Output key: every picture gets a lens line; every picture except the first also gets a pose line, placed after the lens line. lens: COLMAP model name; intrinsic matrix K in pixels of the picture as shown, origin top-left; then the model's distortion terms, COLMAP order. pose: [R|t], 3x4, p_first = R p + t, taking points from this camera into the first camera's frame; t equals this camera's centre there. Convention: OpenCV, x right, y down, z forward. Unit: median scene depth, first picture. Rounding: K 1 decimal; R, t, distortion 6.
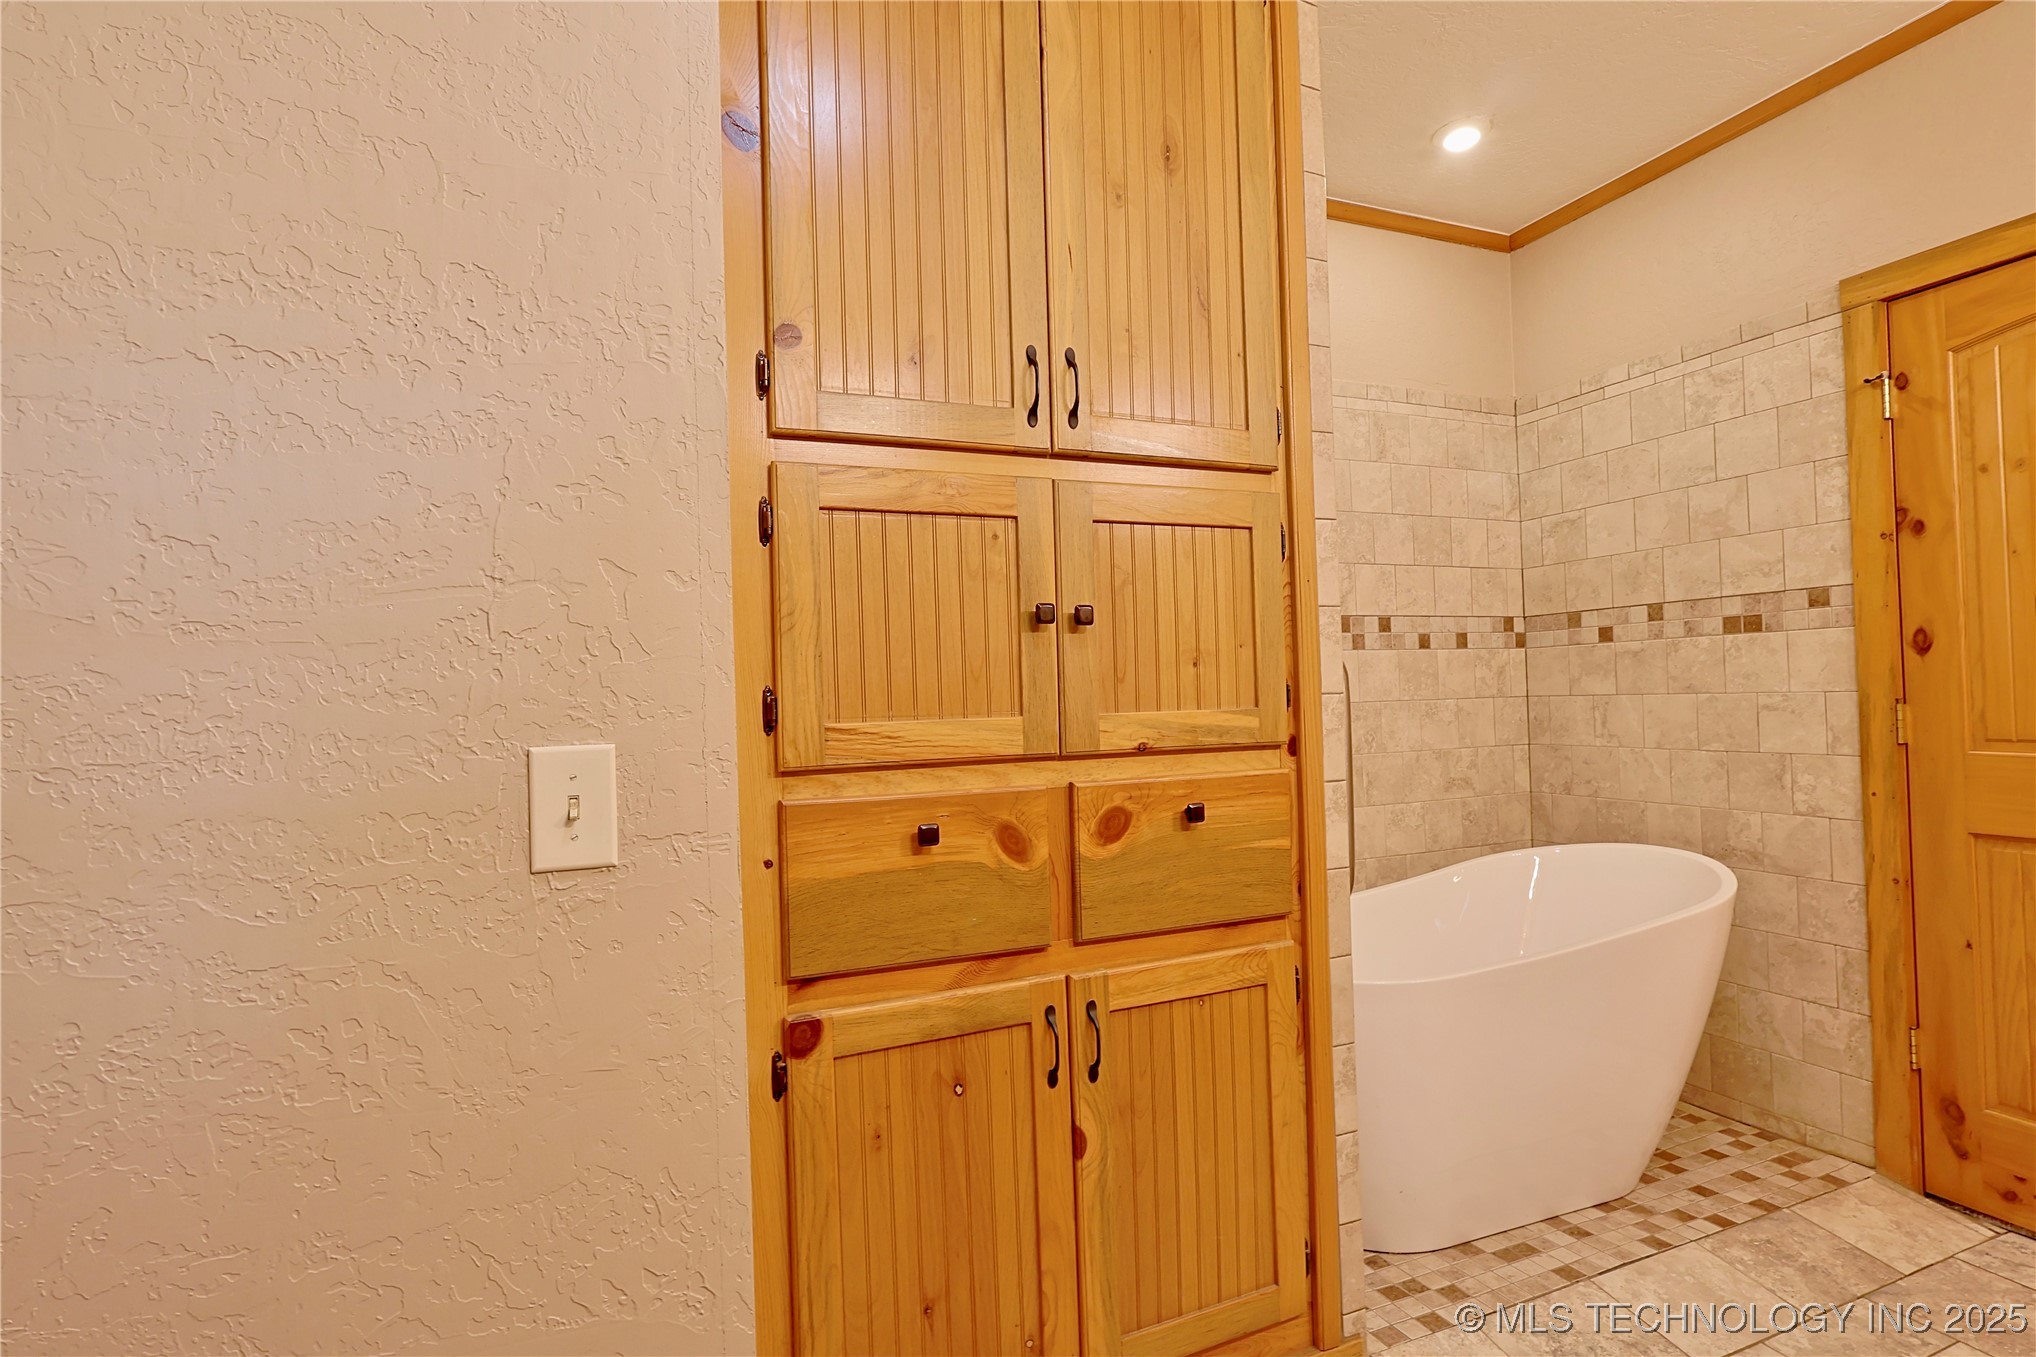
lens RADIAL K [[992.7, 0, 1021.1], [0, 992.7, 679.9], [0, 0, 1]] dist [-0.002789, 0.000293]
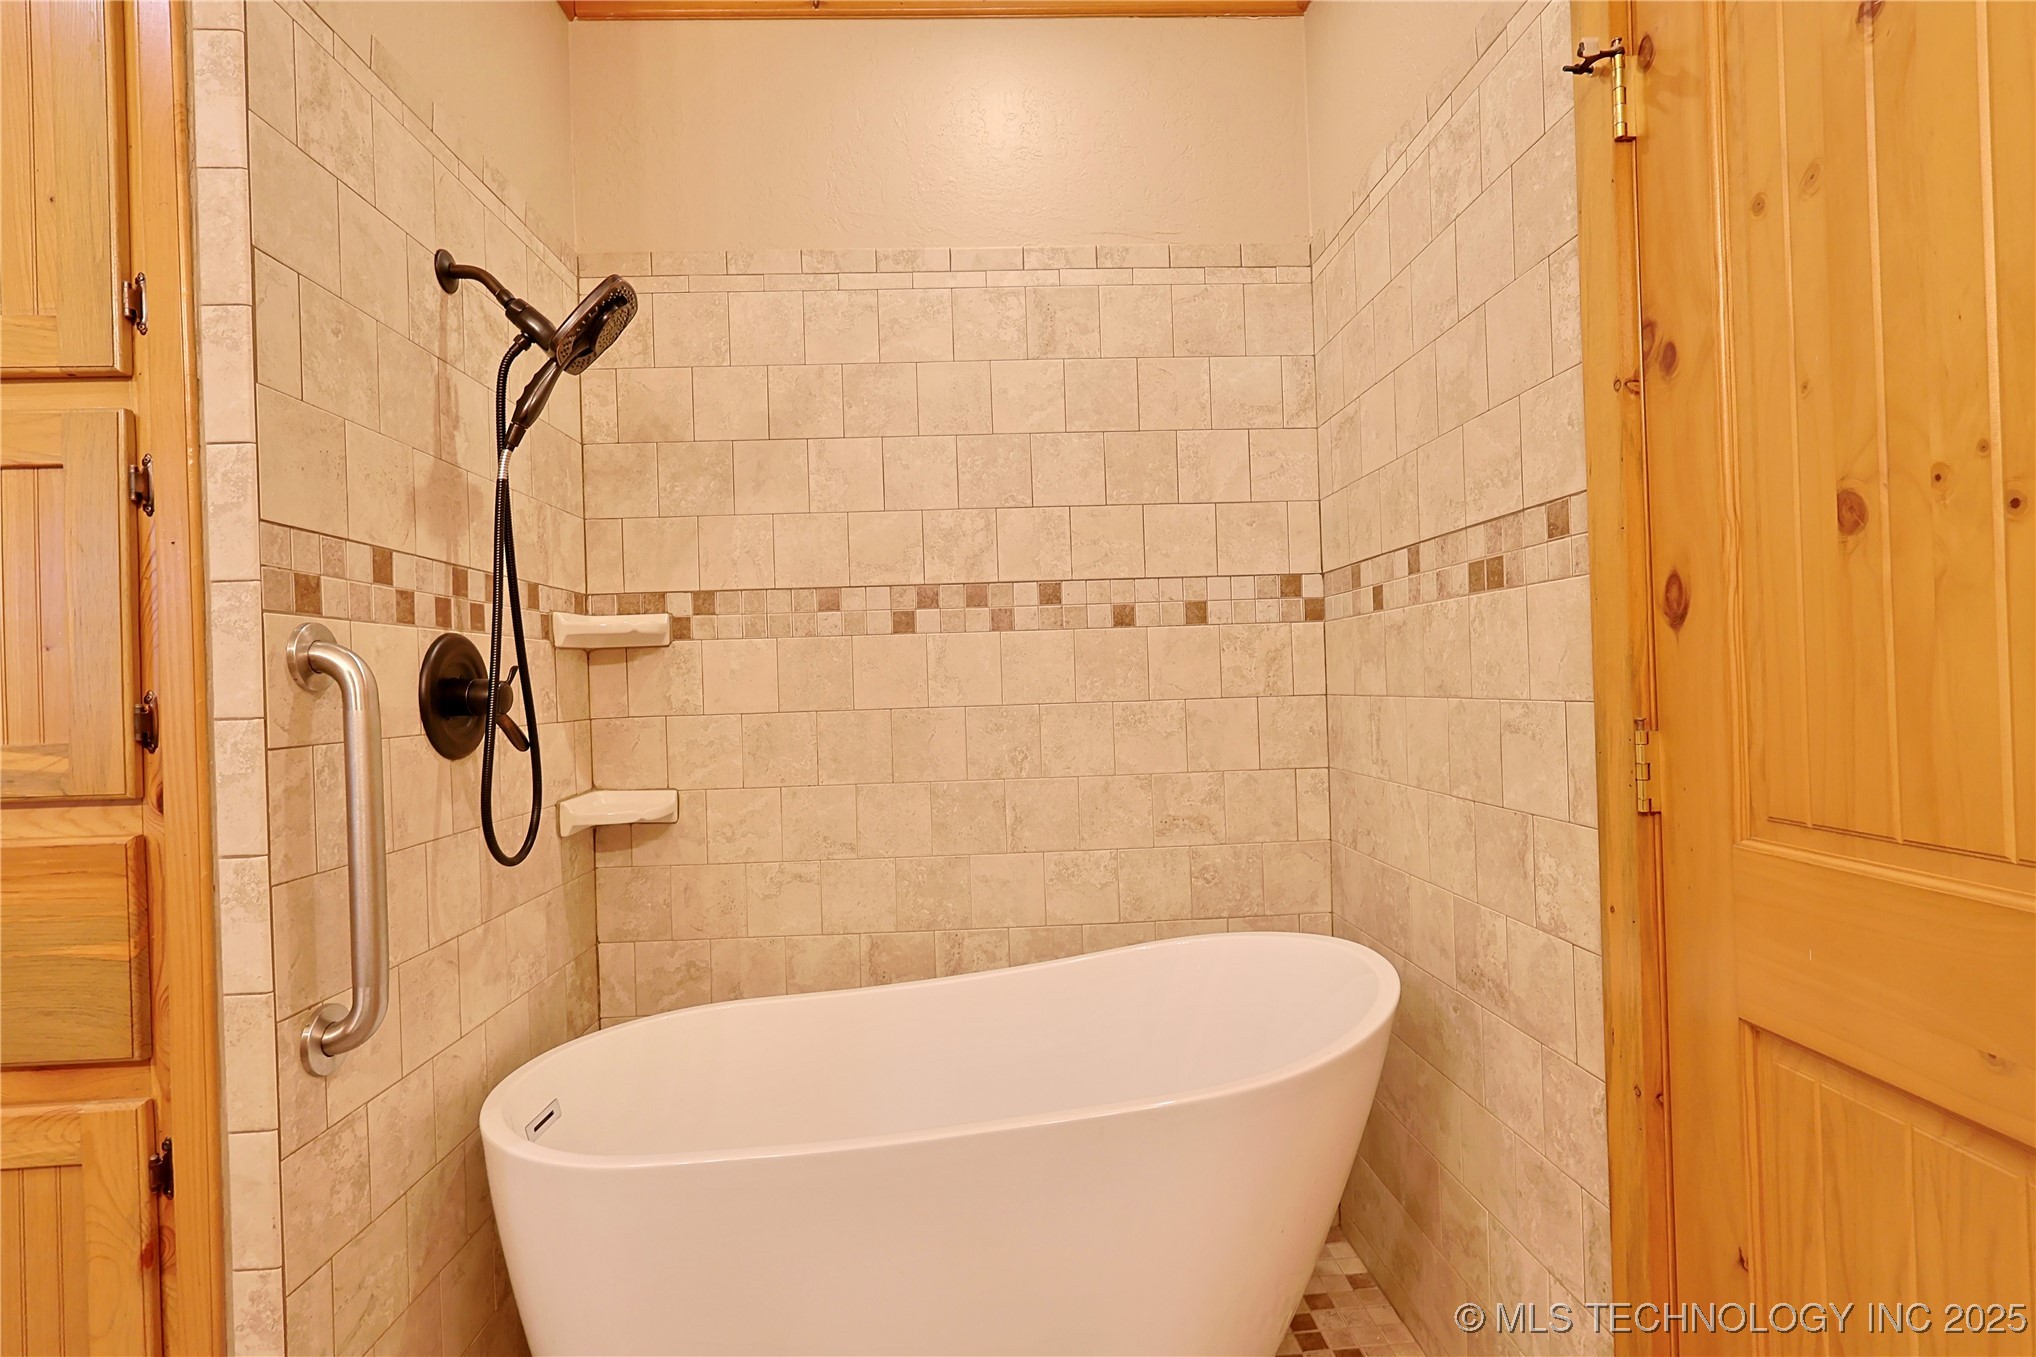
lens RADIAL K [[992.7, 0, 1018.8], [0, 992.7, 681.2], [0, 0, 1]] dist [-0.002789, 0.000293]
pose [[0.940196, -0.002235, -0.340626, 0.615383], [0.011410, 0.999624, 0.024936, -0.012457], [0.340442, -0.027331, 0.939868, 0.355381]]
